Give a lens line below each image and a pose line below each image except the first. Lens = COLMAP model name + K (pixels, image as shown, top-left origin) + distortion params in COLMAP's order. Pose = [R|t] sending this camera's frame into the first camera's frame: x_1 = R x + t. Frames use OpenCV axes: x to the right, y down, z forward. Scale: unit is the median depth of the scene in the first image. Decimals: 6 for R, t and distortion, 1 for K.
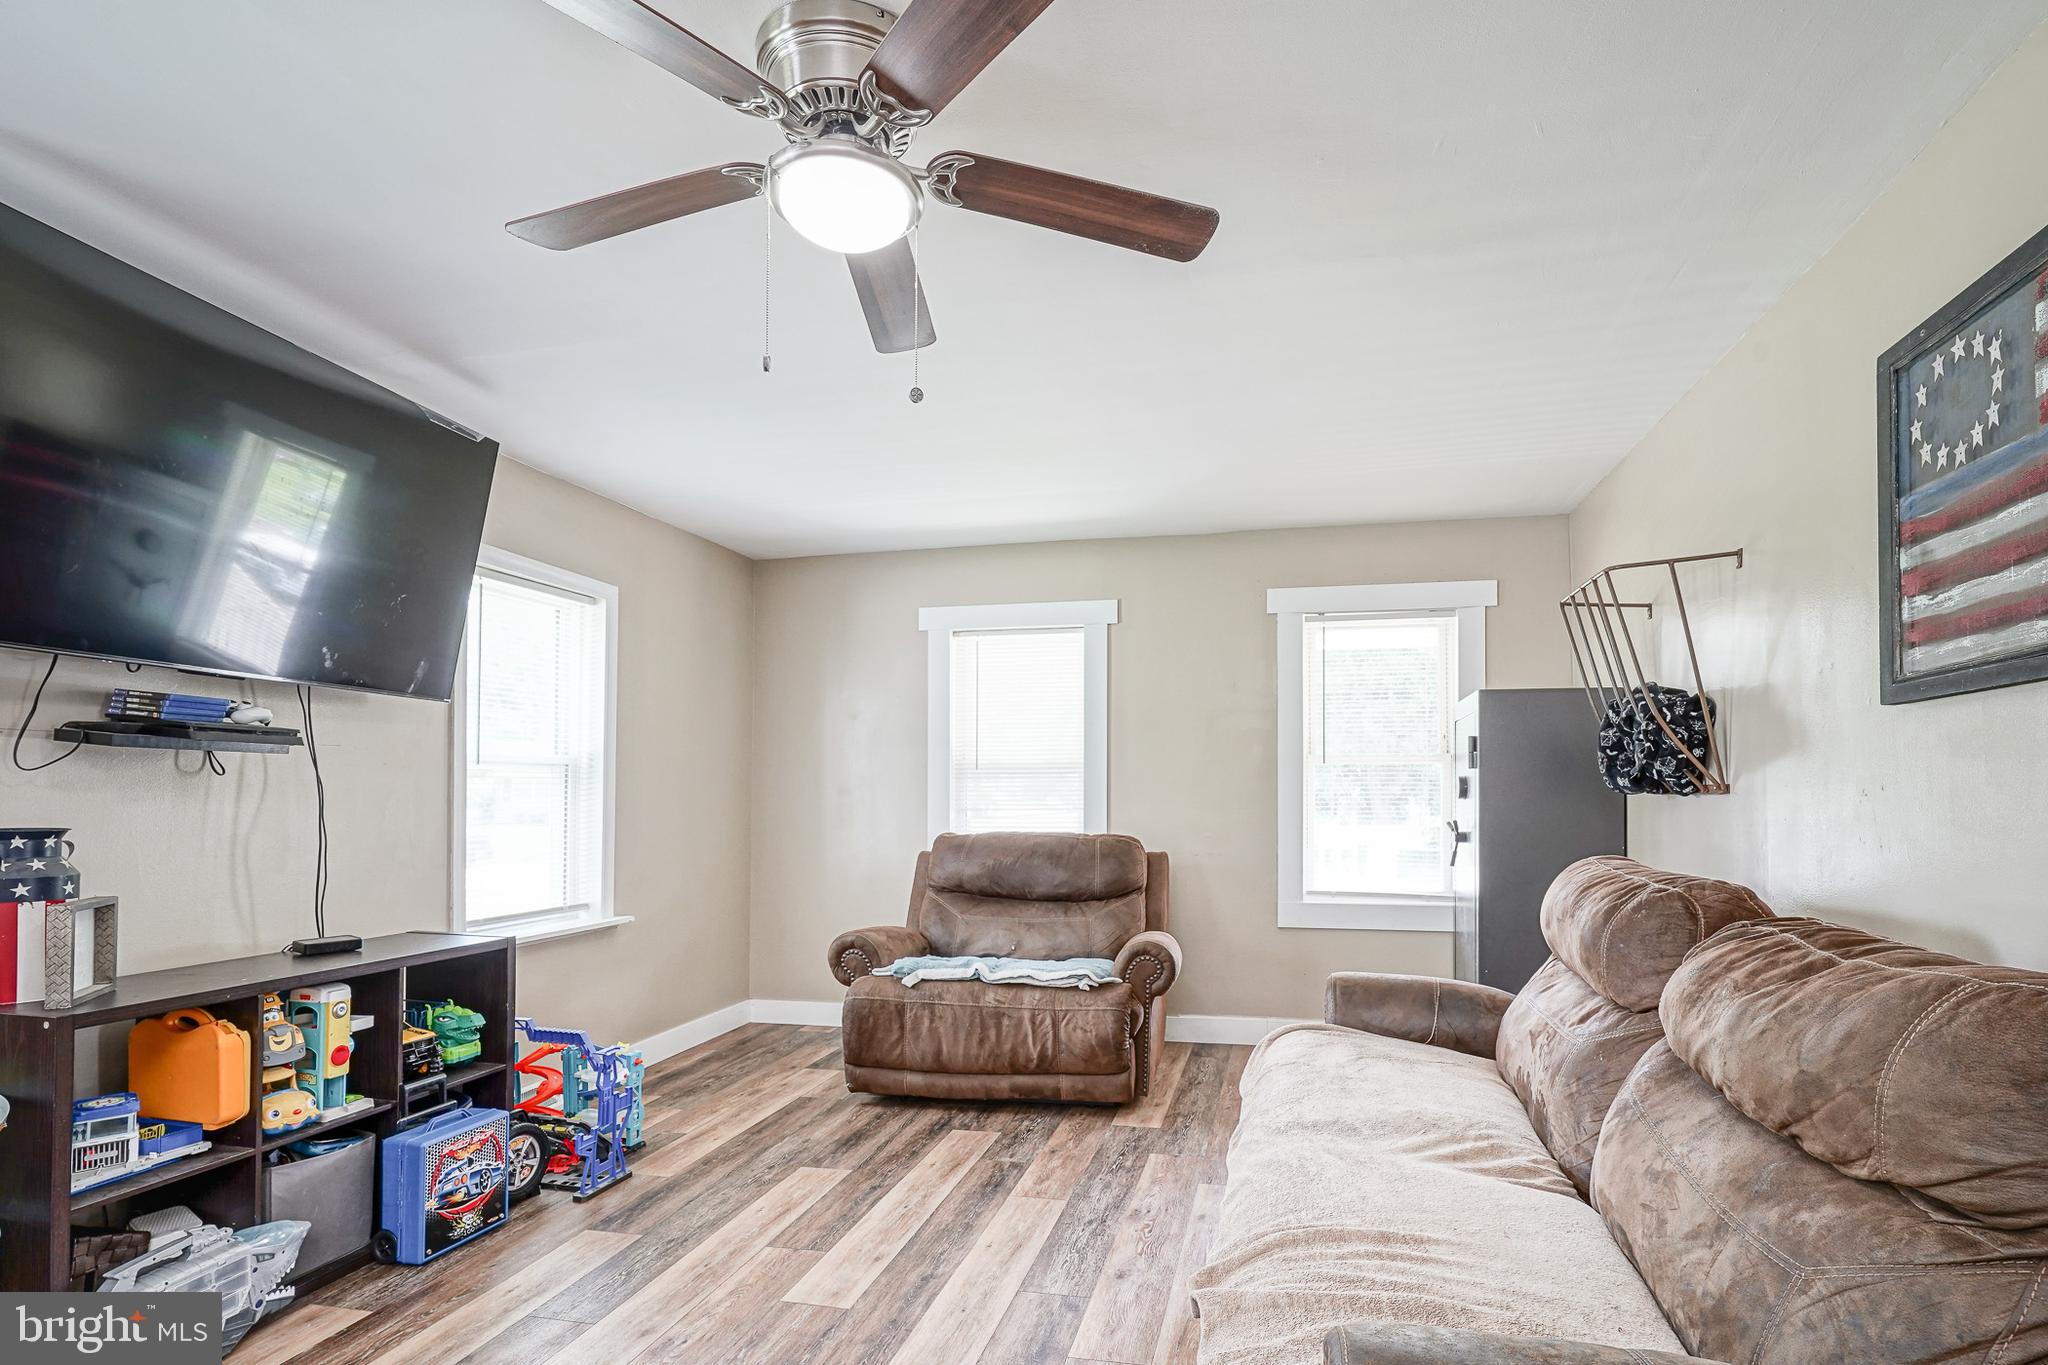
lens RADIAL K [[1025.2, 0, 1118.1], [0, 1025.2, 765.5], [0, 0, 1]] dist [-0.004238, 0.000506]
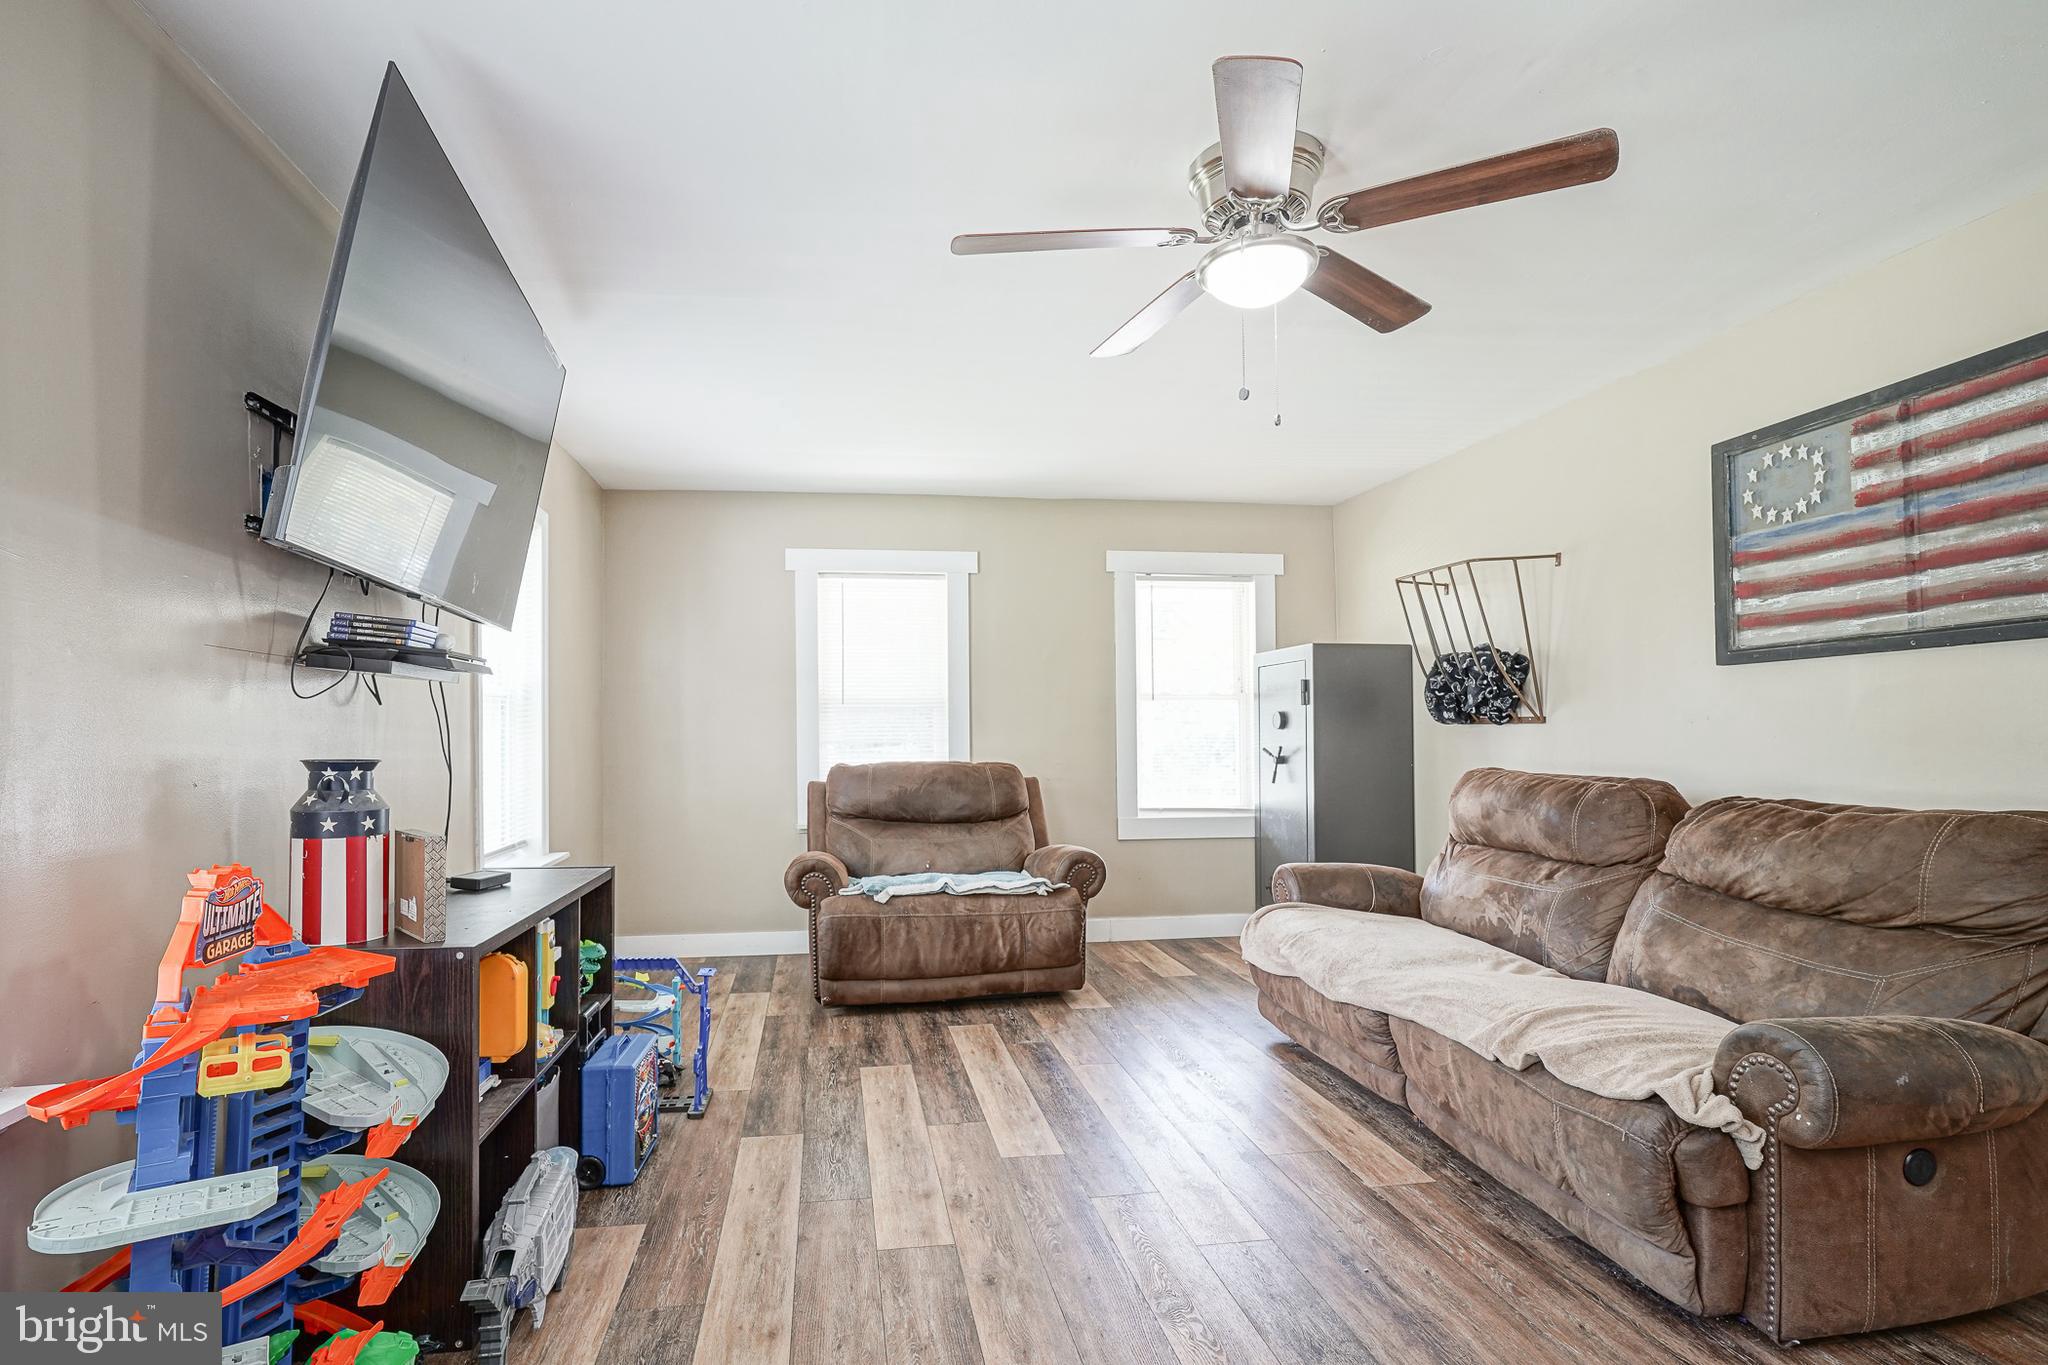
lens RADIAL K [[1001.1, 0, 1019.7], [0, 1001.1, 700.5], [0, 0, 1]] dist [-0.002033, 0.000154]
pose [[0.940272, 0.006129, 0.340370, -0.442171], [-0.005510, 0.999981, -0.002786, 0.003208], [-0.340381, 0.000744, 0.940287, -0.050240]]
